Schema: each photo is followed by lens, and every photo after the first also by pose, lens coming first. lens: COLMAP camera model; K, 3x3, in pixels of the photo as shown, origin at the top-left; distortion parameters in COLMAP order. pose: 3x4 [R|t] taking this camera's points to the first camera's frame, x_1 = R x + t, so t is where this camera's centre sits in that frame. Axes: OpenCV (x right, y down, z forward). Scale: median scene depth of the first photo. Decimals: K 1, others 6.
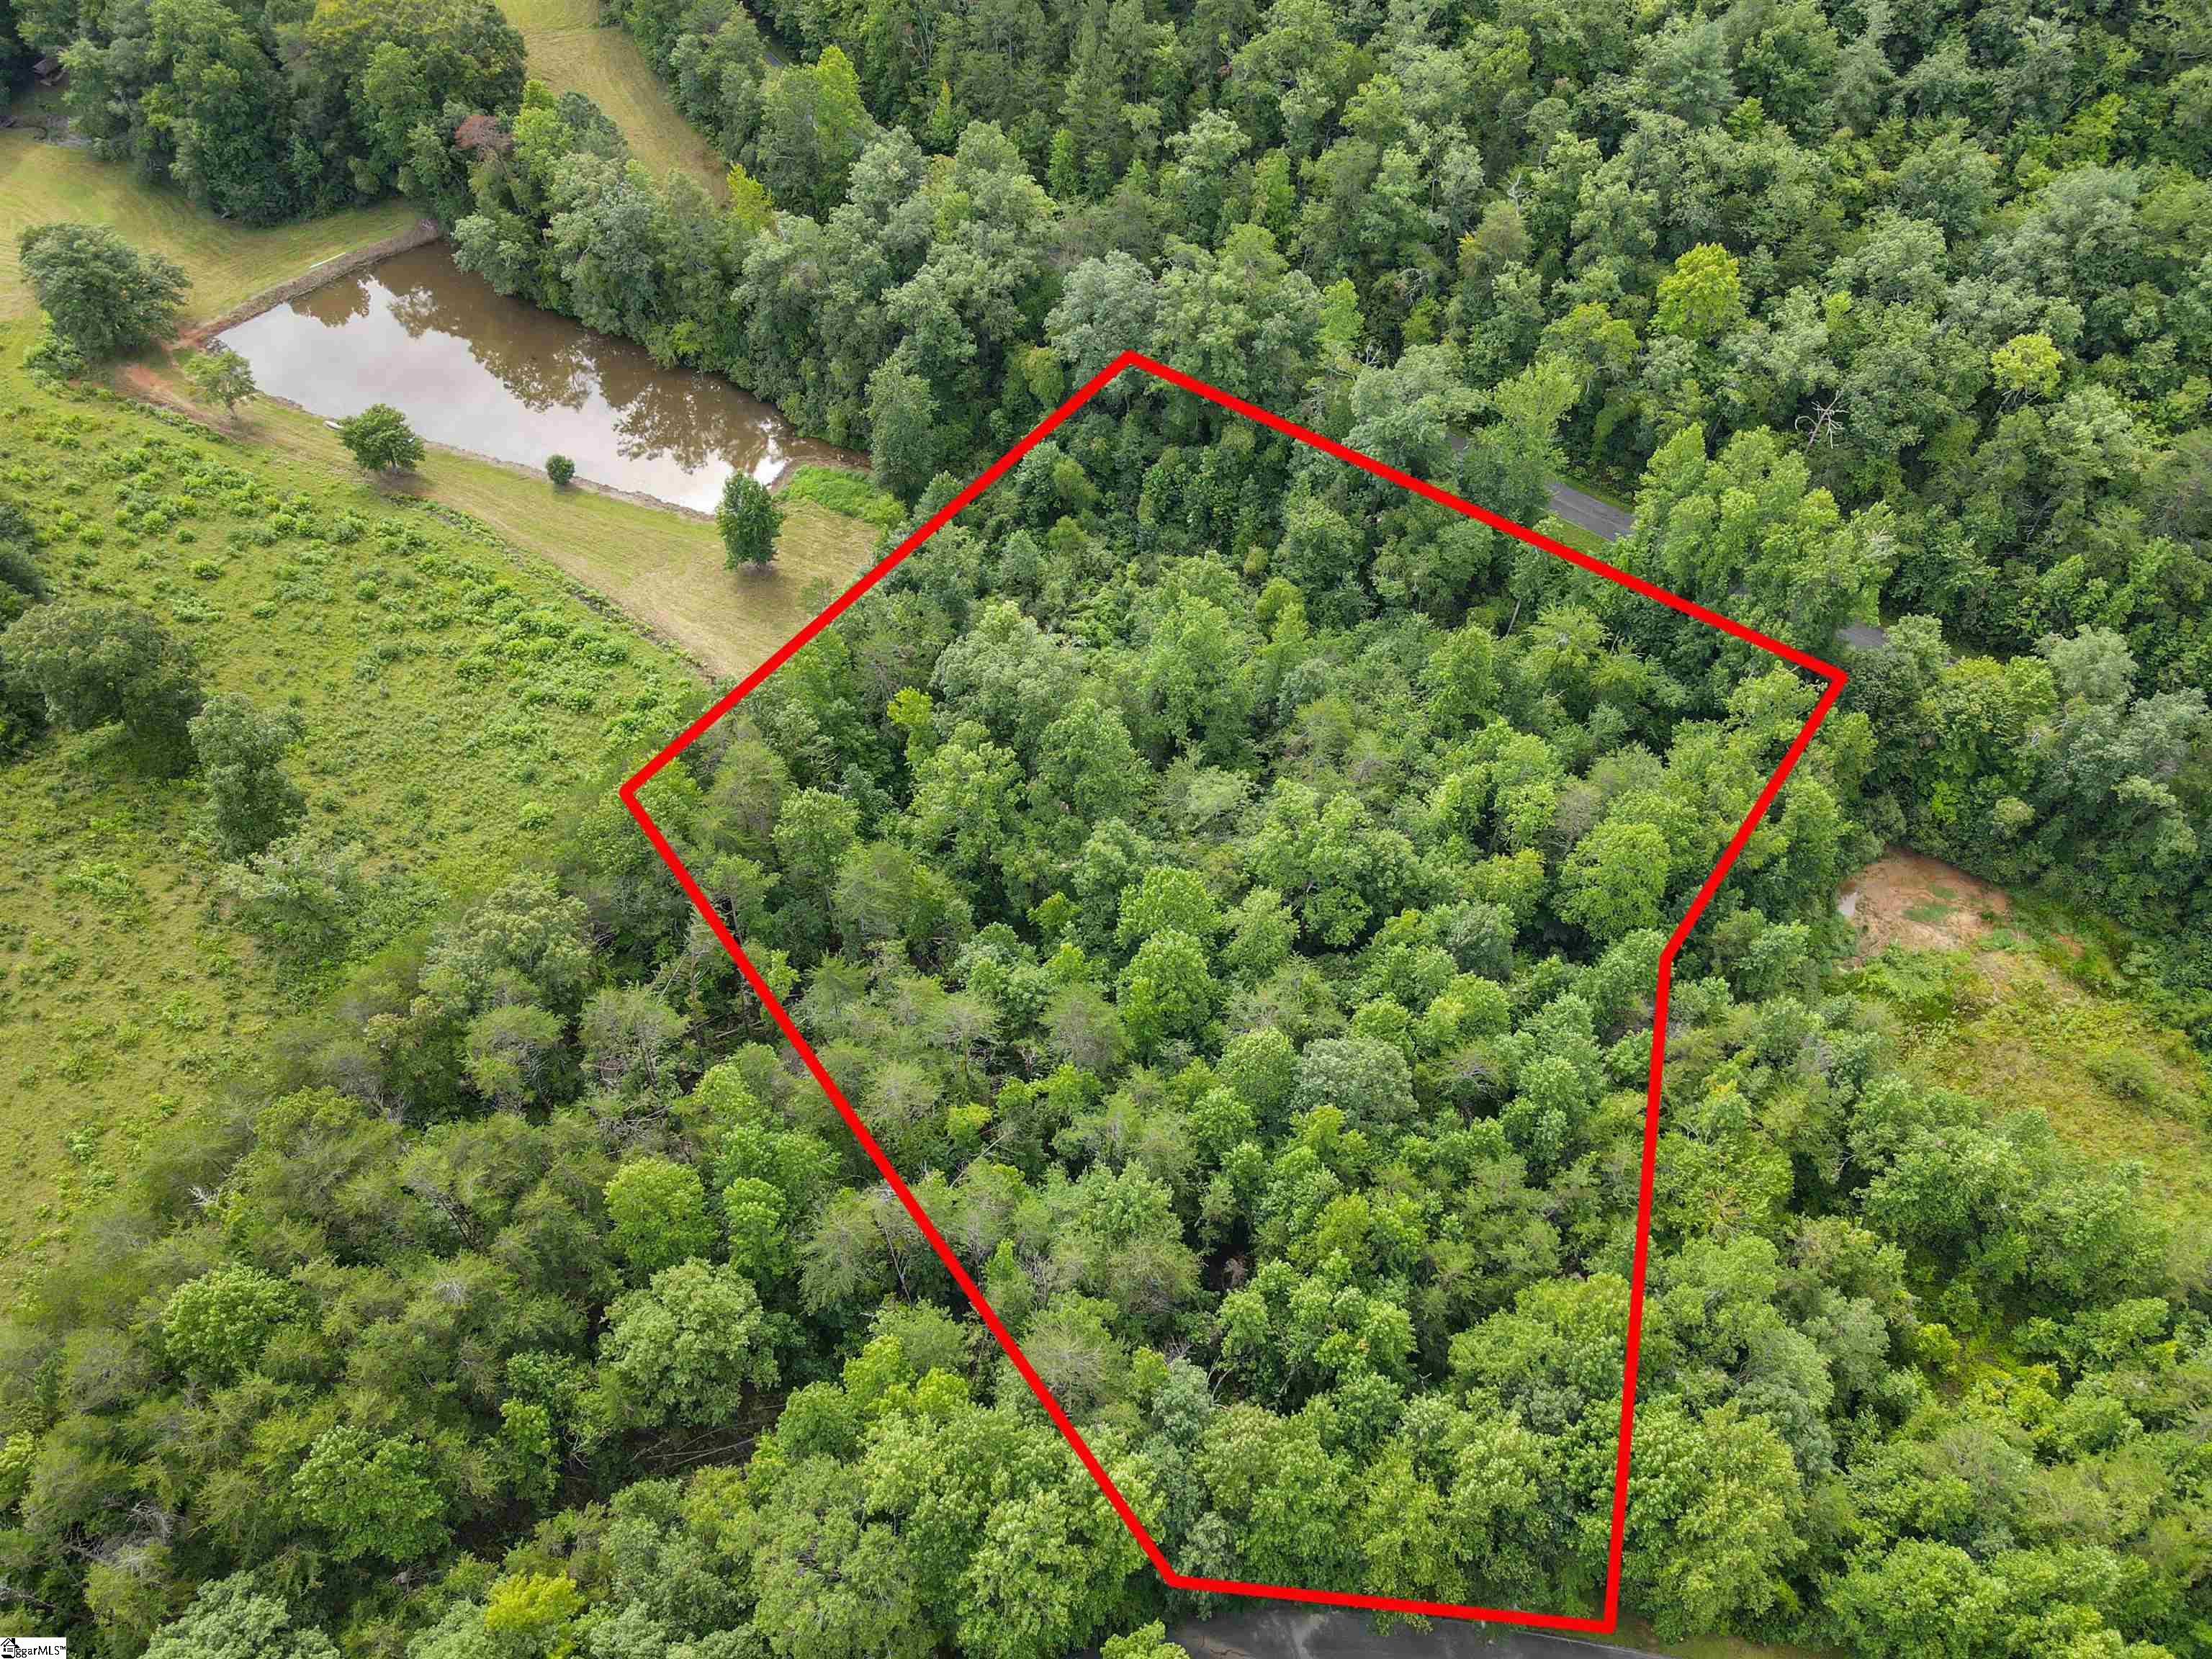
lens RADIAL K [[1596.3, 0, 1097.6], [0, 1596.3, 829.2], [0, 0, 1]] dist [0.016905, 0.005630]
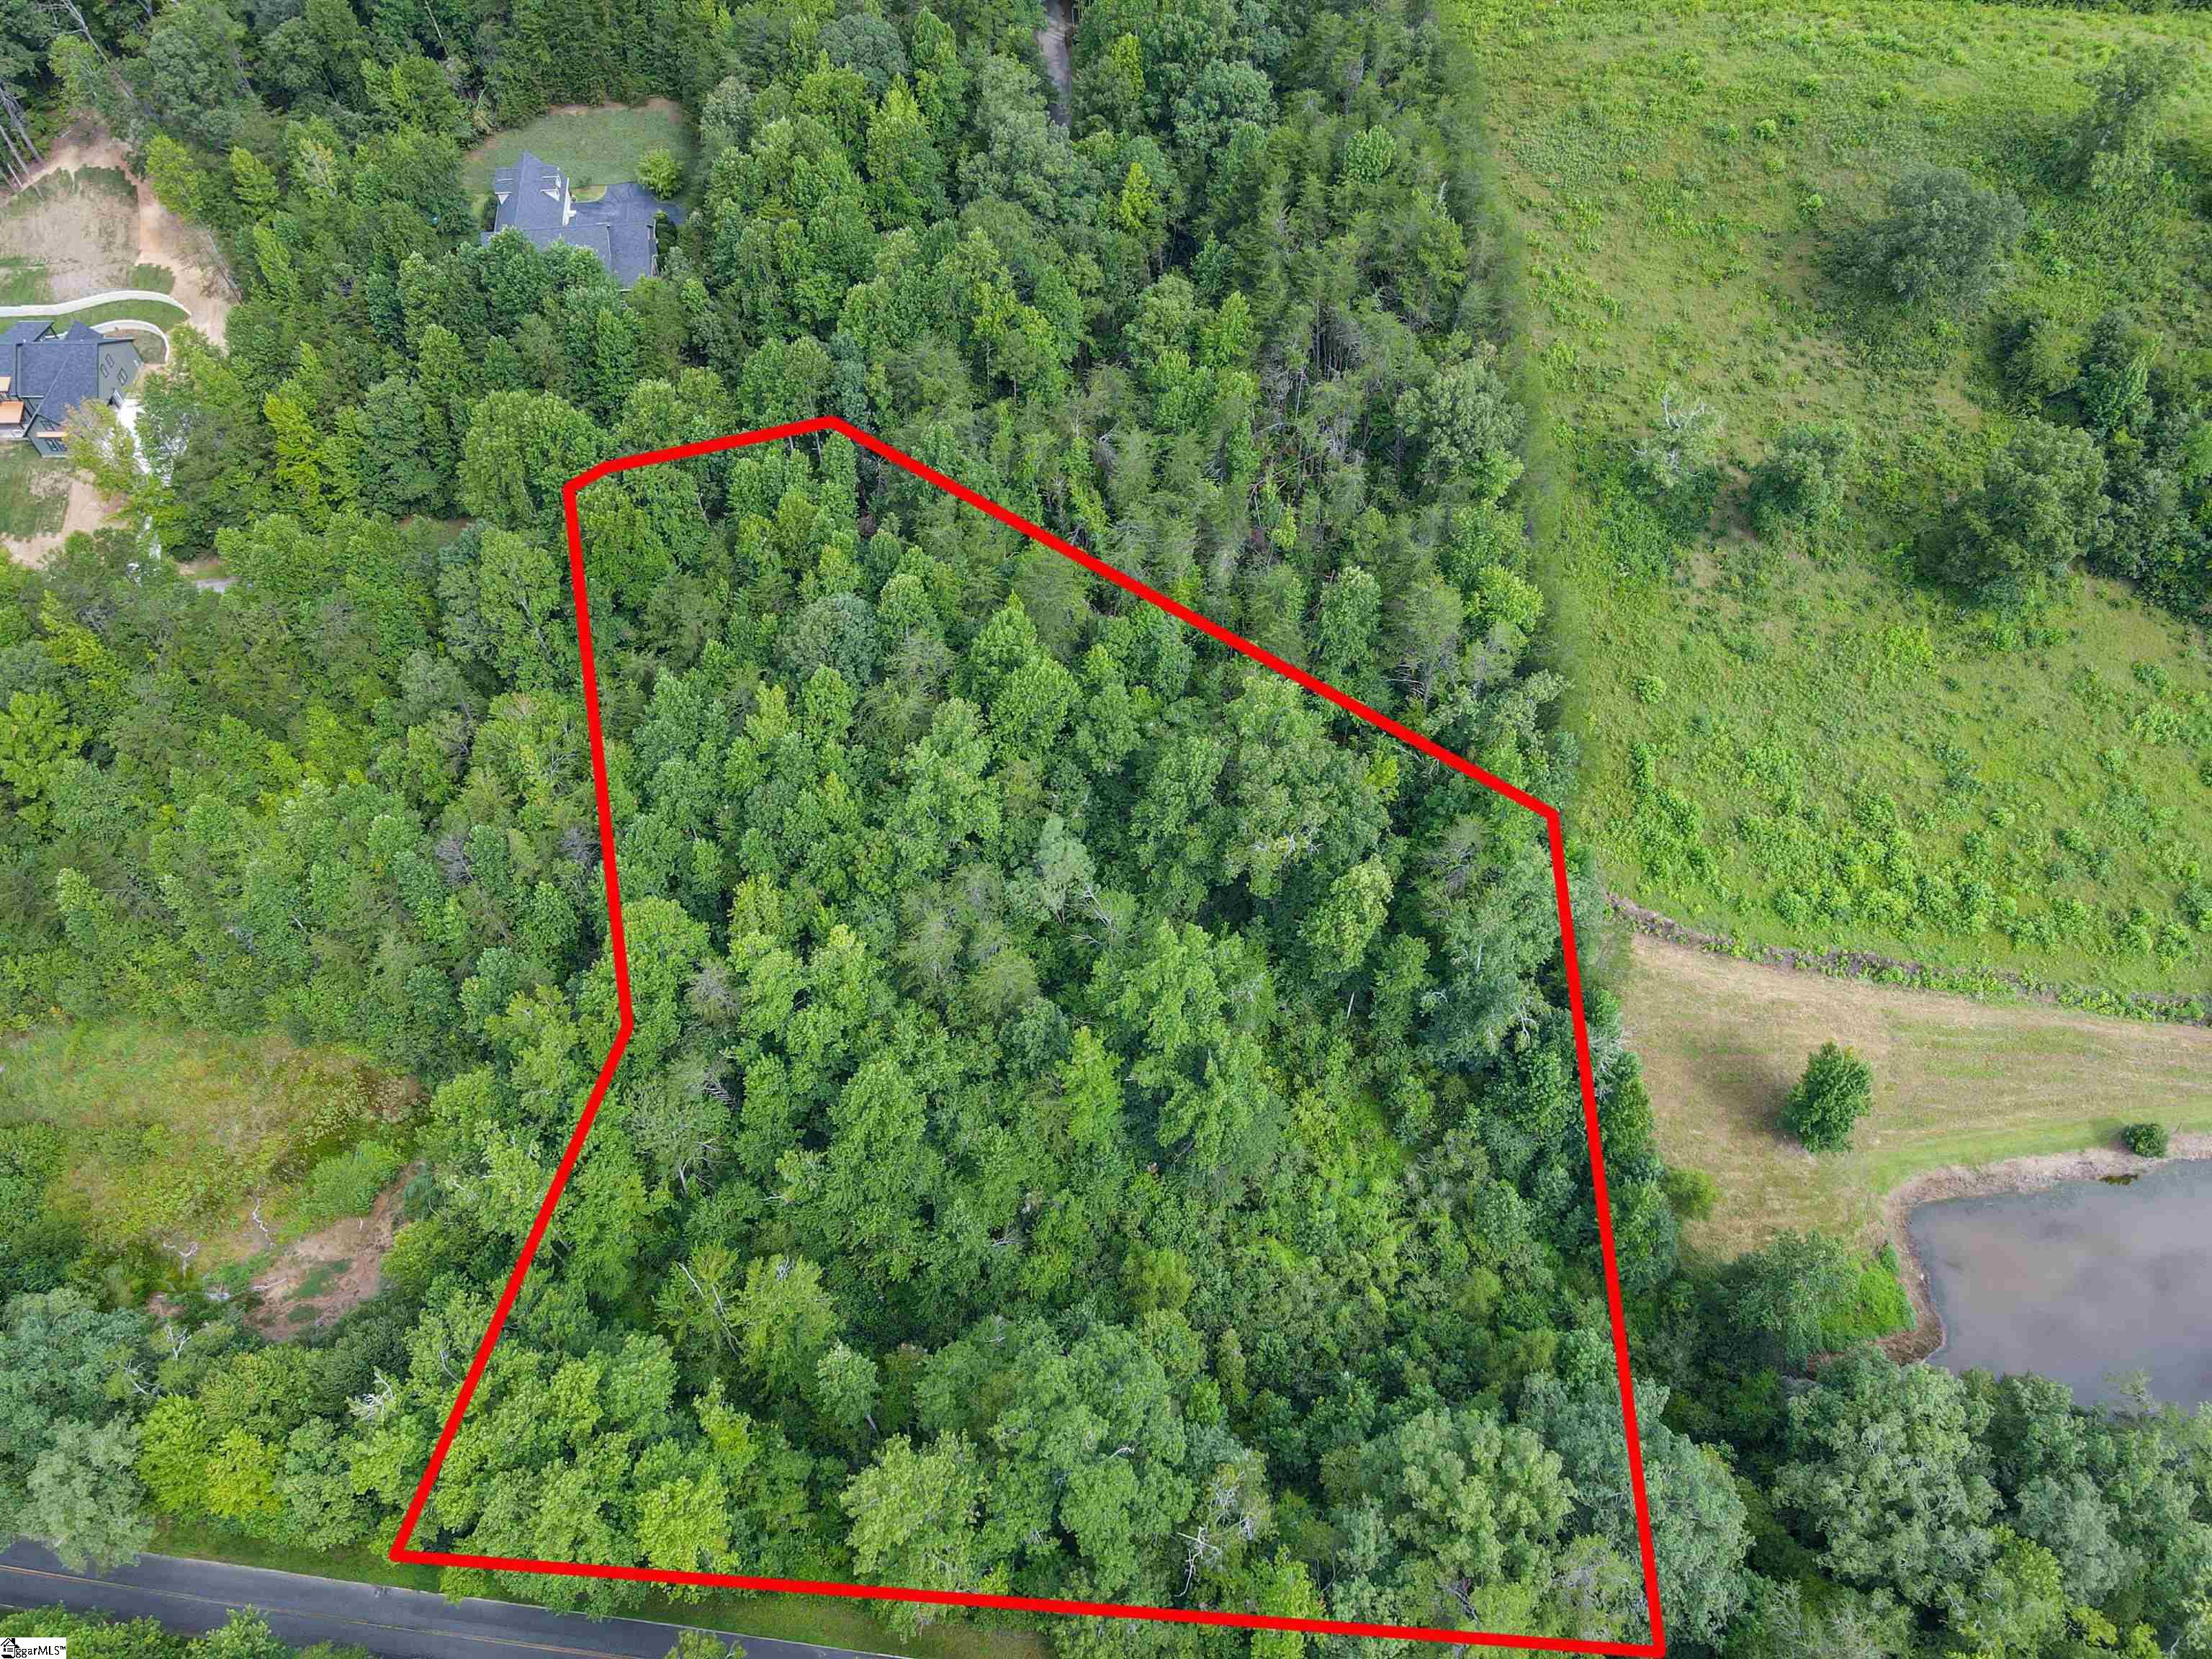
lens RADIAL K [[1603.1, 0, 1098.3], [0, 1603.1, 819.0], [0, 0, 1]] dist [0.024539, 0.000757]
pose [[-0.880775, 0.390016, -0.268559, 0.313973], [-0.384152, -0.256886, 0.886813, -0.905660], [0.276882, 0.884250, 0.376084, 0.625628]]
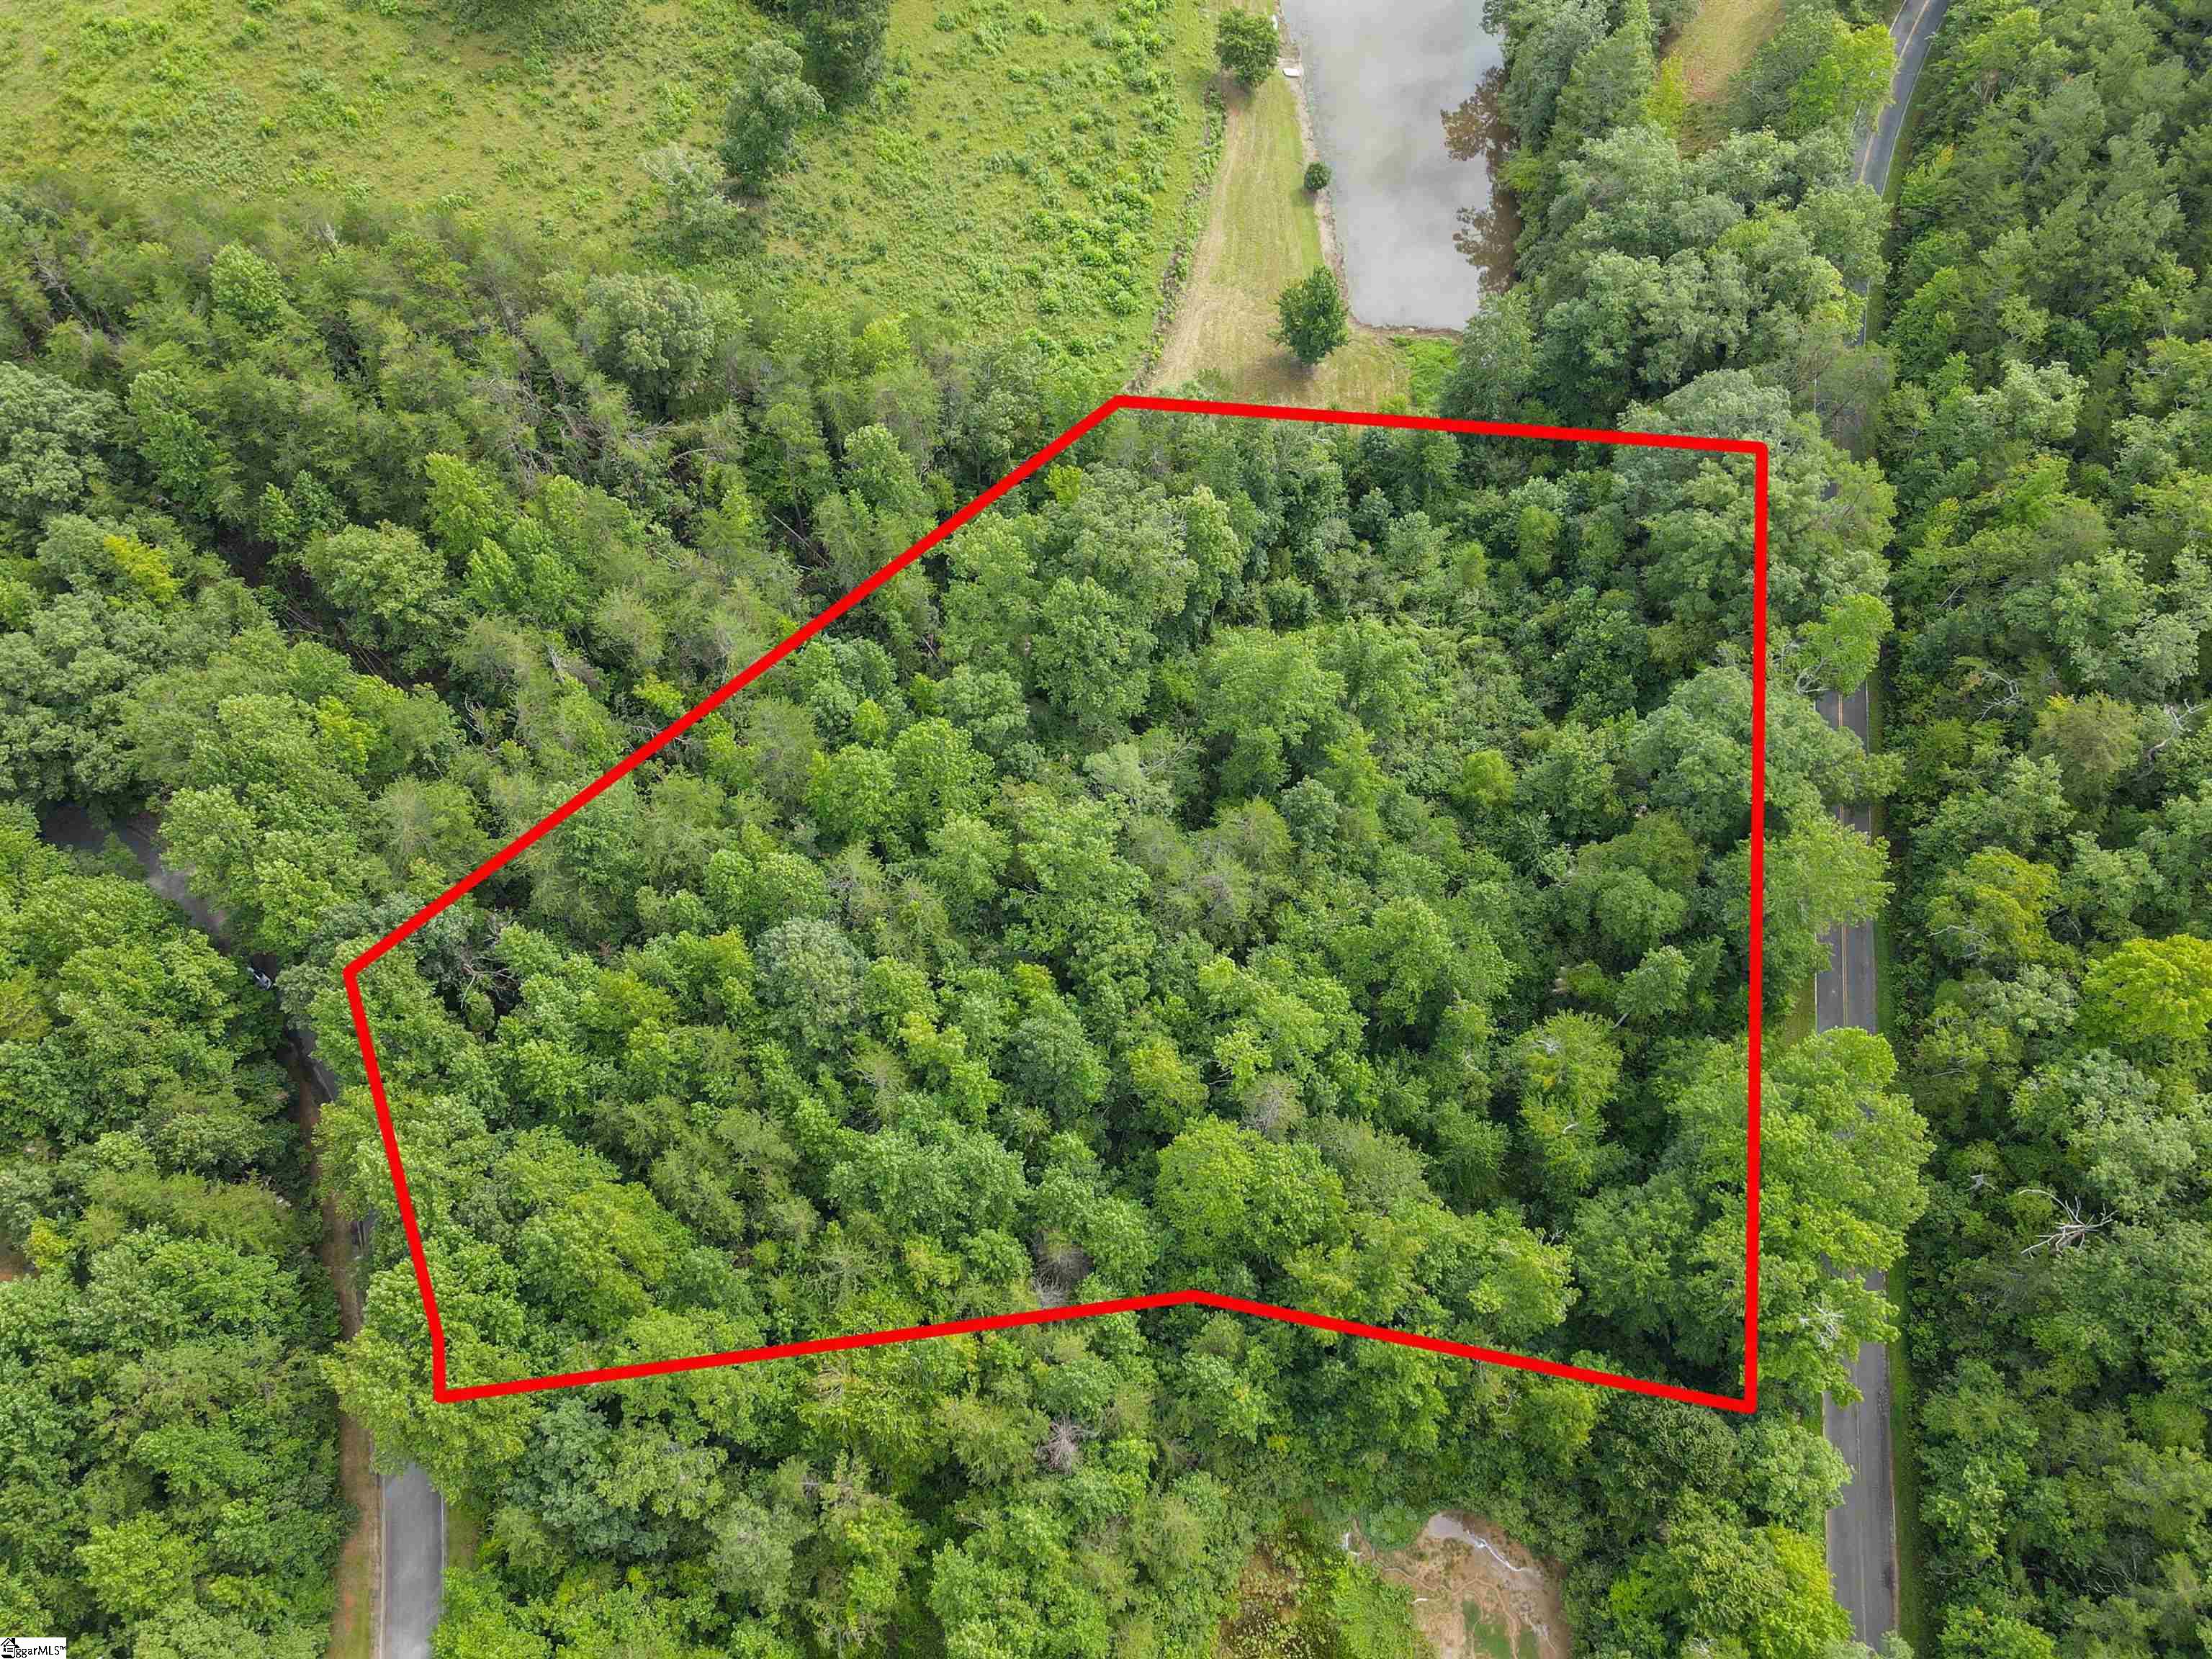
lens RADIAL K [[1592.0, 0, 1096.3], [0, 1592.0, 822.7], [0, 0, 1]] dist [0.027464, -0.006732]
pose [[0.412993, 0.802669, -0.430302, 0.506520], [-0.748821, 0.568200, 0.341198, -0.319430], [0.518367, 0.181307, 0.835717, 0.213073]]
